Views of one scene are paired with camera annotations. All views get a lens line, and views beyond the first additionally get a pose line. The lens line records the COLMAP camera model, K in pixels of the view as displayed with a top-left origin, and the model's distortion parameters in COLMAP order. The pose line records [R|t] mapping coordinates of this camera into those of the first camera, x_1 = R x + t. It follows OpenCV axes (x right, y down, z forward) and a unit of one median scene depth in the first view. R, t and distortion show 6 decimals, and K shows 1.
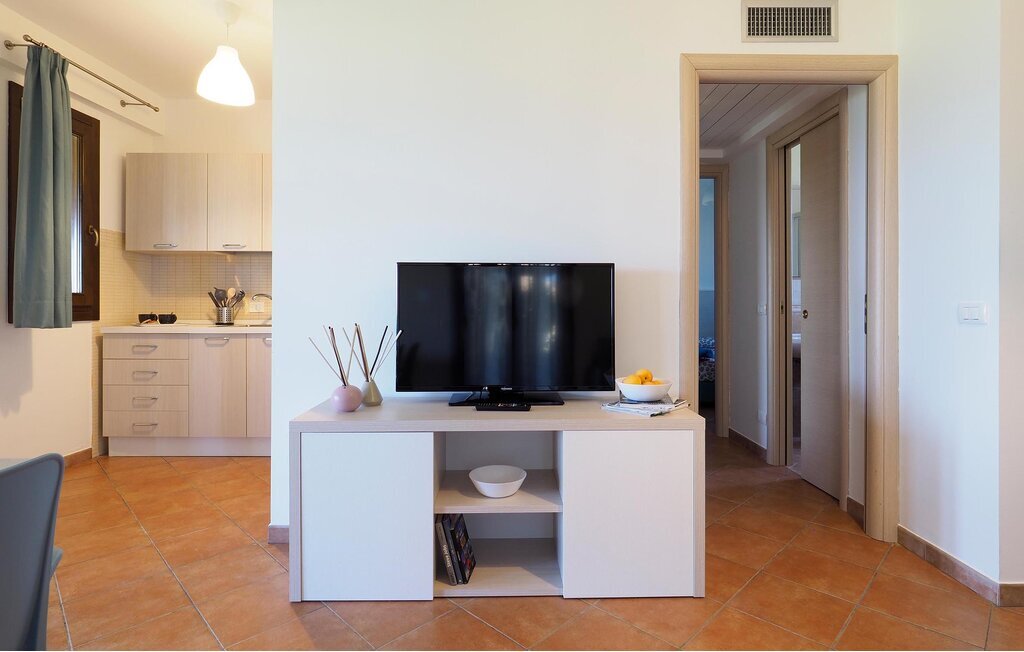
lens RADIAL K [[526.9, 0, 509.9], [0, 526.9, 308.1], [0, 0, 1]] dist [-0.002280, 0.001643]
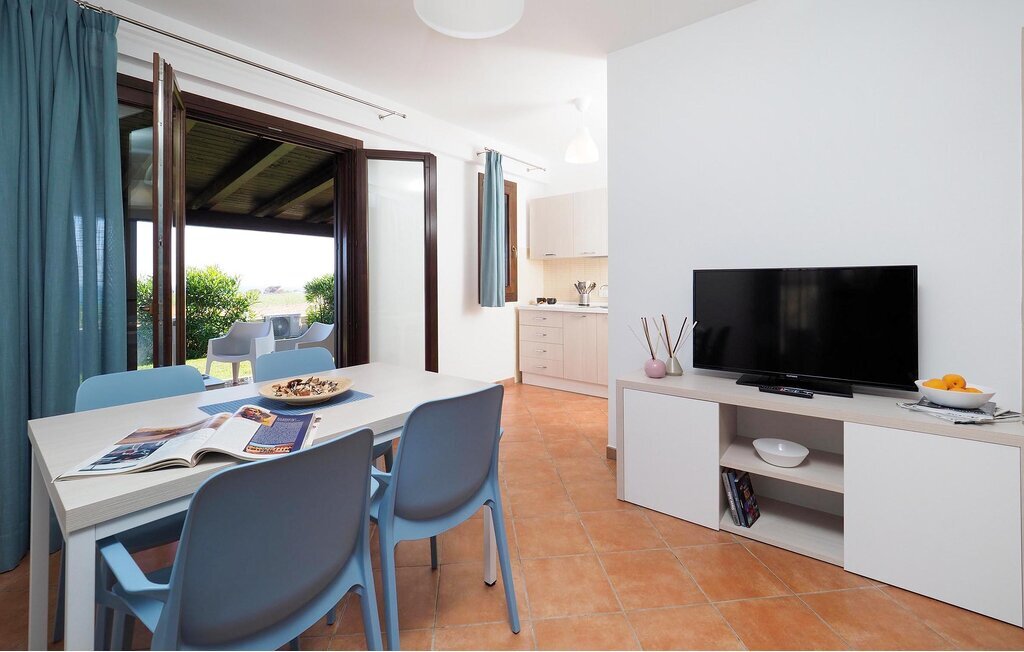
lens RADIAL K [[430.5, 0, 511.6], [0, 430.5, 282.9], [0, 0, 1]] dist [0.000459, 0.000280]
pose [[0.779319, -0.005918, -0.626599, 0.085581], [0.005270, 0.999982, -0.002890, -0.041681], [0.626605, -0.001050, 0.779336, -0.105789]]
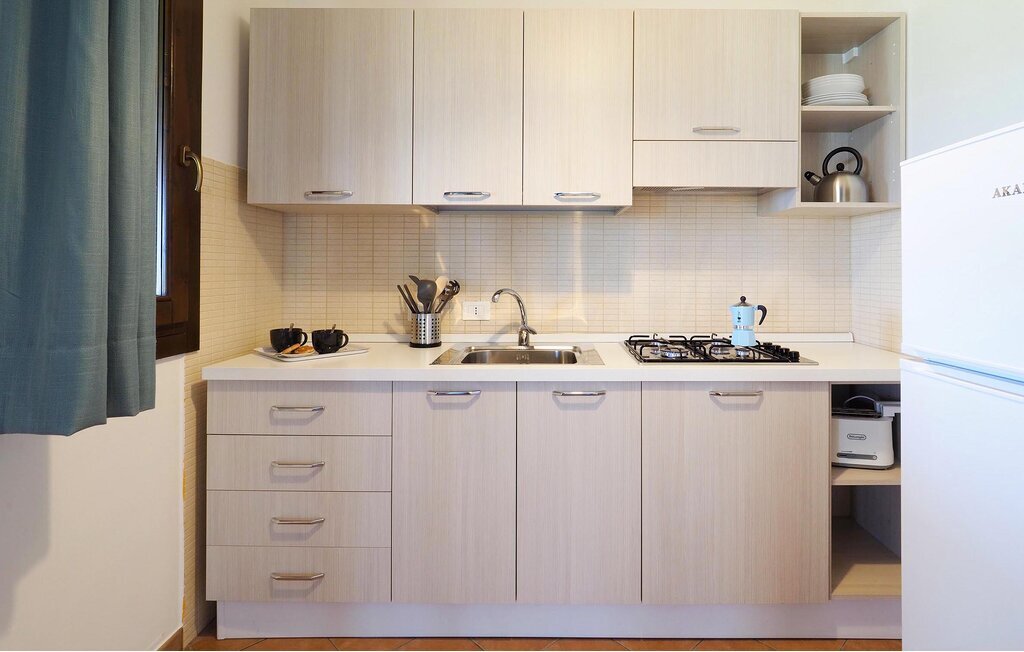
lens RADIAL K [[520.5, 0, 542.6], [0, 520.5, 268.3], [0, 0, 1]] dist [0.000051, -0.000144]
pose [[0.999976, 0.001558, -0.006683, -0.602010], [-0.001609, 0.999969, -0.007703, -0.060167], [0.006671, 0.007714, 0.999948, 0.686856]]
